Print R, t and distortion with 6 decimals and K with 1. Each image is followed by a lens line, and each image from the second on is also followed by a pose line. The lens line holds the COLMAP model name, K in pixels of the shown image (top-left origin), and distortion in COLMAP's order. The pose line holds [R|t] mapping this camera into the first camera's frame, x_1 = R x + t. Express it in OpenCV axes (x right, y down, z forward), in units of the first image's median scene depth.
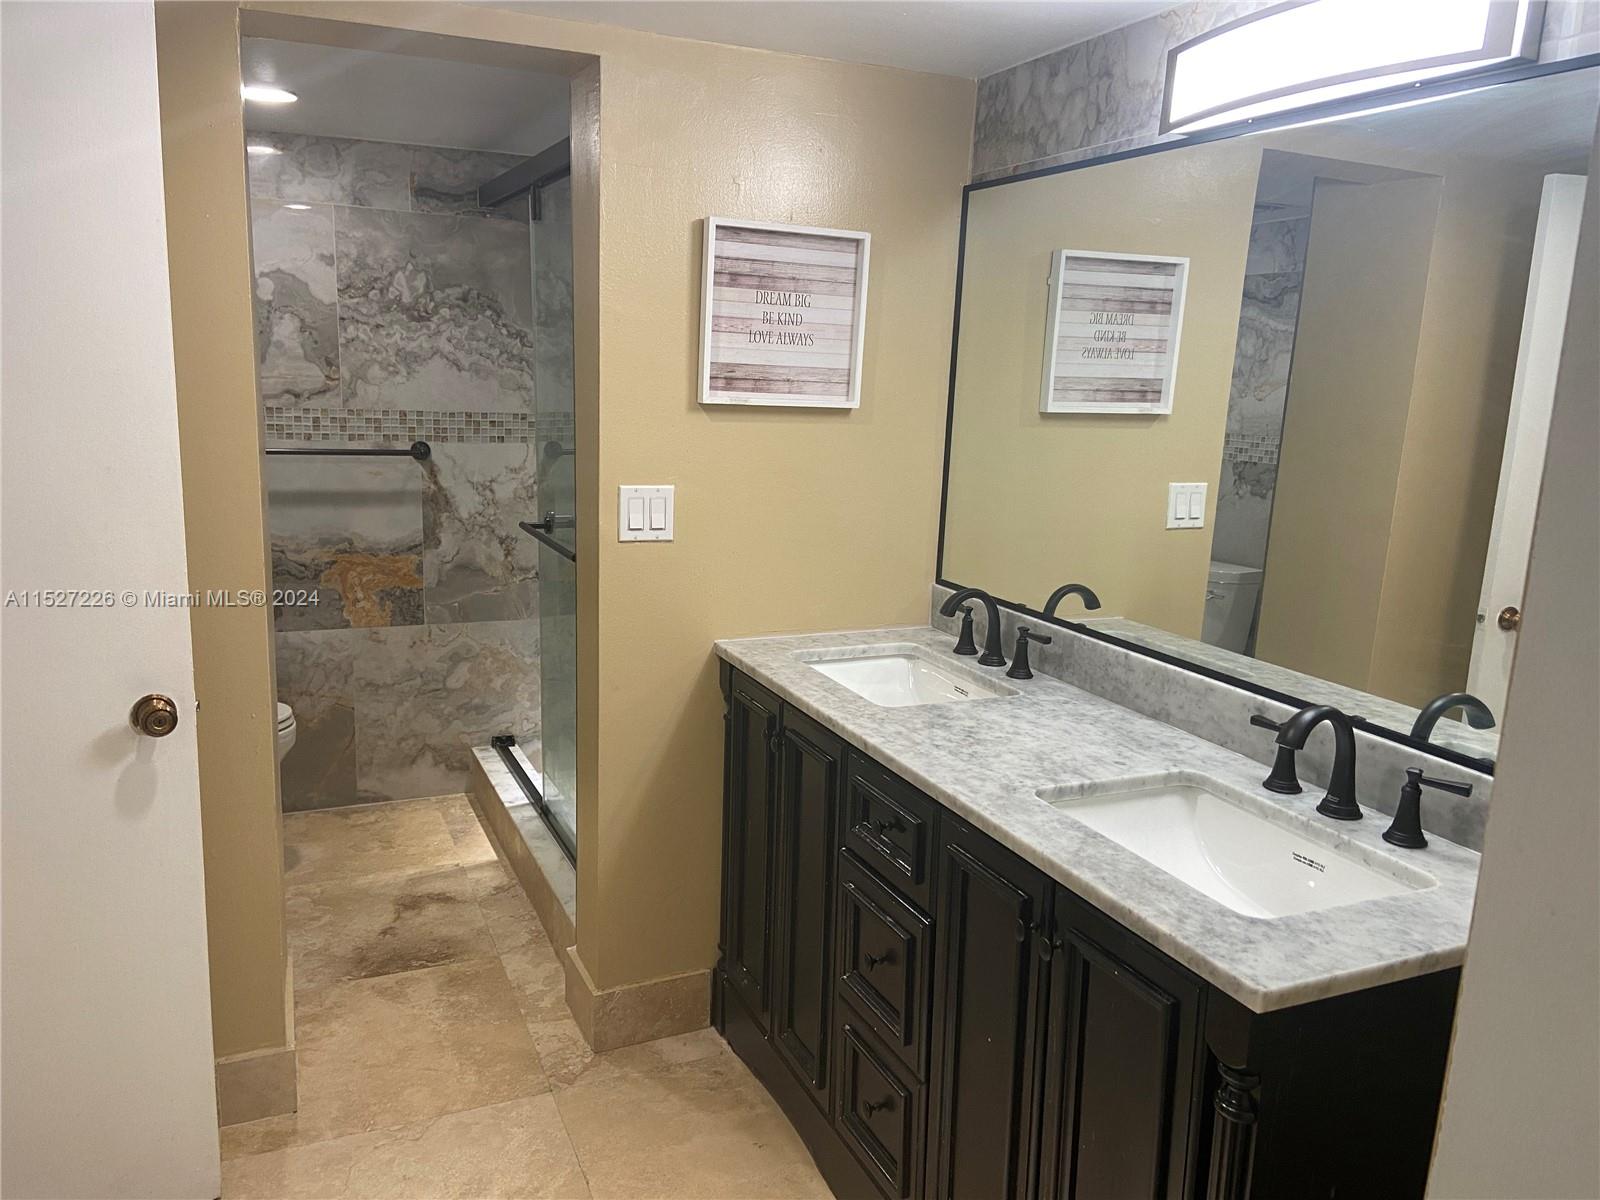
lens RADIAL K [[1223.0, 0, 801.6], [0, 1223.0, 599.6], [0, 0, 1]] dist [-0.006684, -0.000732]
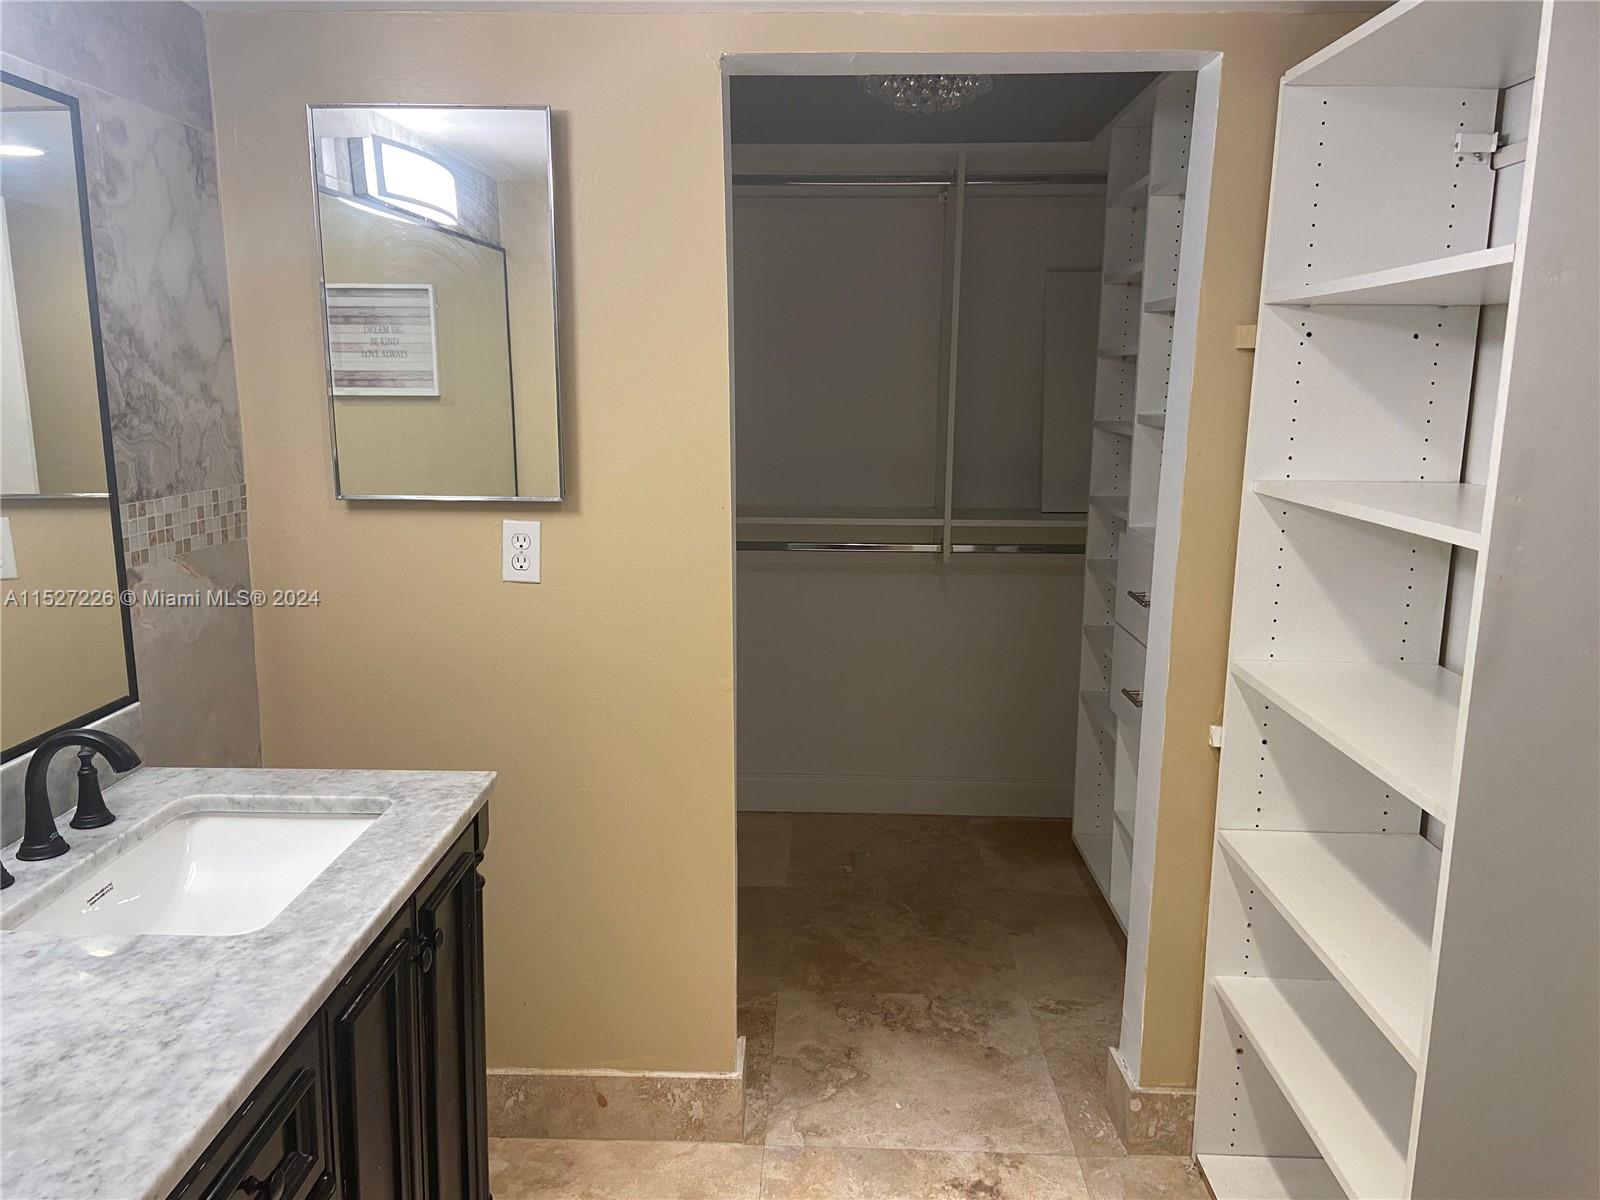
lens RADIAL K [[1223.0, 0, 797.4], [0, 1223.0, 599.3], [0, 0, 1]] dist [-0.006684, -0.000732]
pose [[0.897707, 0.040761, -0.438703, 1.203662], [-0.045130, 0.998981, 0.000469, 0.085447], [0.438275, 0.019377, 0.898632, -0.205557]]
